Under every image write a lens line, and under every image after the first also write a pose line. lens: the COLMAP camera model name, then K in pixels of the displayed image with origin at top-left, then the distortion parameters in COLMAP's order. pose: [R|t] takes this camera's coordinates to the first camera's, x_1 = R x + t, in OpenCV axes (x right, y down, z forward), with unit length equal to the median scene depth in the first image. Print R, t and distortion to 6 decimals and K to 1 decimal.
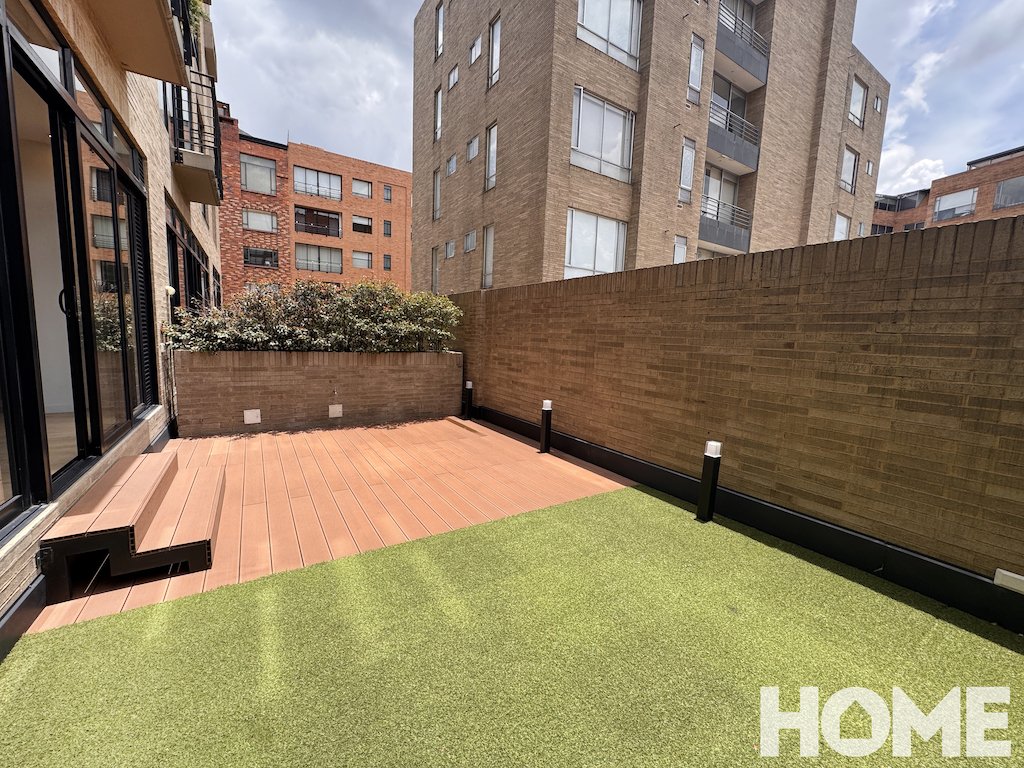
lens RADIAL K [[407.5, 0, 510.9], [0, 407.5, 384.0], [0, 0, 1]] dist [-0.000341, 0.000262]
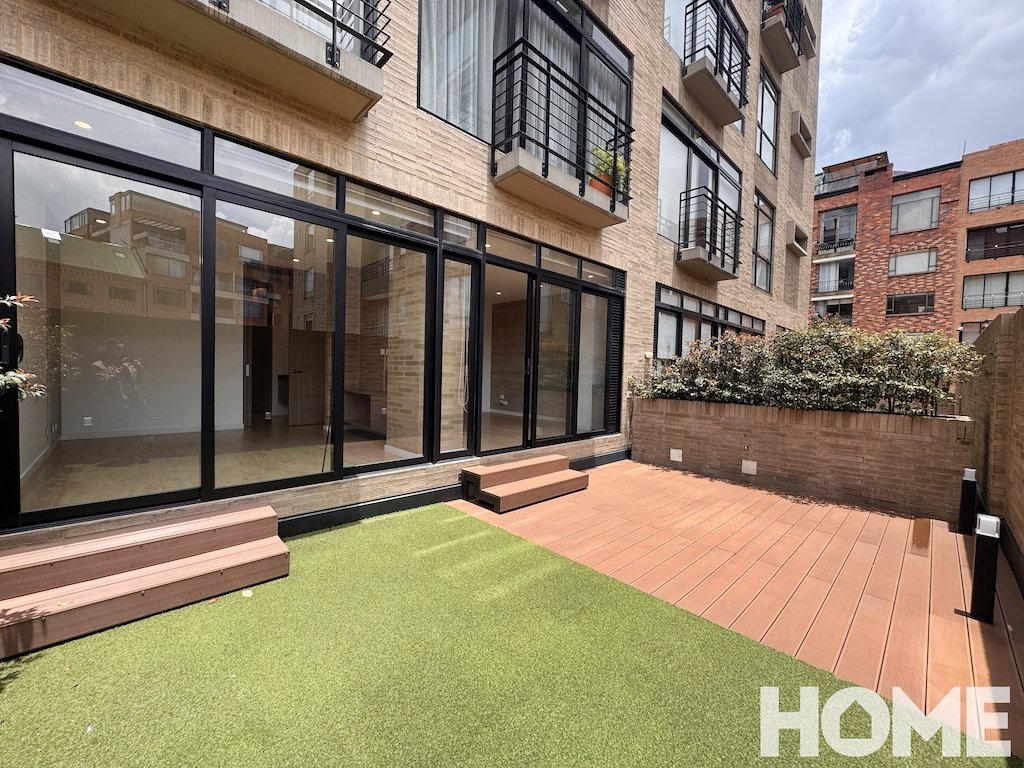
lens RADIAL K [[407.5, 0, 510.9], [0, 407.5, 384.0], [0, 0, 1]] dist [-0.000341, 0.000262]
pose [[0.194693, -0.001580, -0.980863, 0.404353], [-0.136788, 0.990183, -0.028747, -0.023349], [0.971279, 0.139767, 0.192566, 0.259674]]
